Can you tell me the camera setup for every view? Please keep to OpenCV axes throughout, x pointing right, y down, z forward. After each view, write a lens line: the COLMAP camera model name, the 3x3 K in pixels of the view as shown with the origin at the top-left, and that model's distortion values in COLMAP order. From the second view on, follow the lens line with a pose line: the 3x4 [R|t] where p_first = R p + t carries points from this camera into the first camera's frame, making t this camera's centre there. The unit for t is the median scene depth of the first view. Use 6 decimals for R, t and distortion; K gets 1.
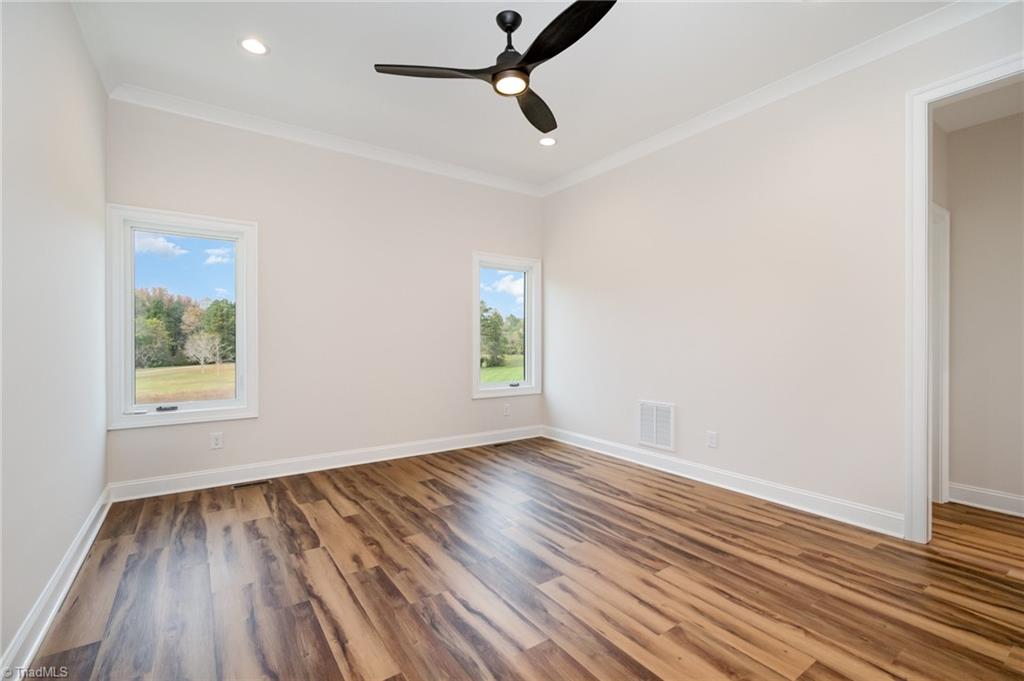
lens RADIAL K [[459.1, 0, 517.4], [0, 459.1, 343.1], [0, 0, 1]] dist [-0.000083, -0.000402]
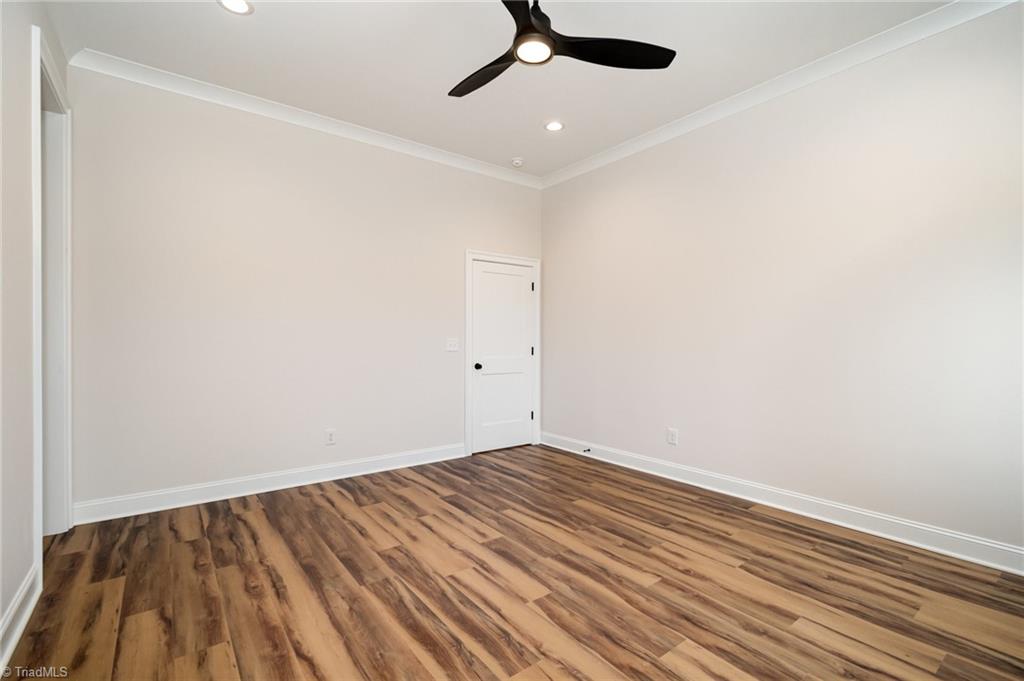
lens RADIAL K [[457.6, 0, 512.0], [0, 457.6, 340.5], [0, 0, 1]] dist [0.005534, 0.000274]
pose [[-0.999098, -0.003128, -0.042346, 0.063349], [-0.003481, 0.999960, 0.008266, -0.016645], [0.042319, 0.008406, -0.999069, 1.891130]]
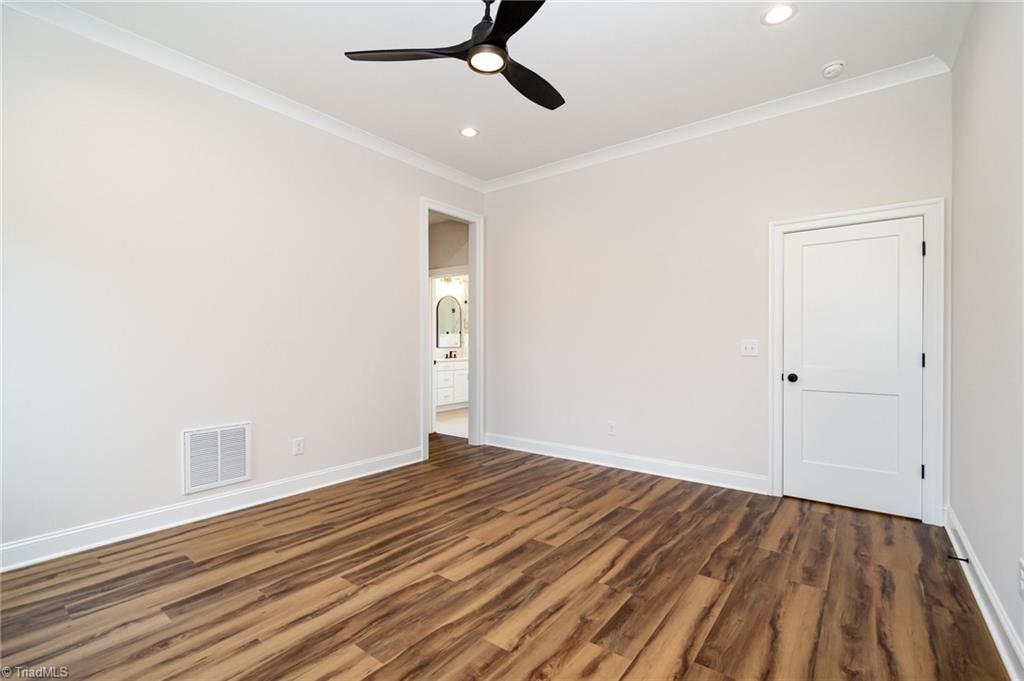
lens RADIAL K [[459.1, 0, 517.4], [0, 459.1, 343.1], [0, 0, 1]] dist [-0.000083, -0.000402]
pose [[-0.308031, -0.001570, 0.951375, -0.899586], [0.006562, 0.999971, 0.003775, -0.009889], [-0.951354, 0.007405, -0.308012, 1.228023]]
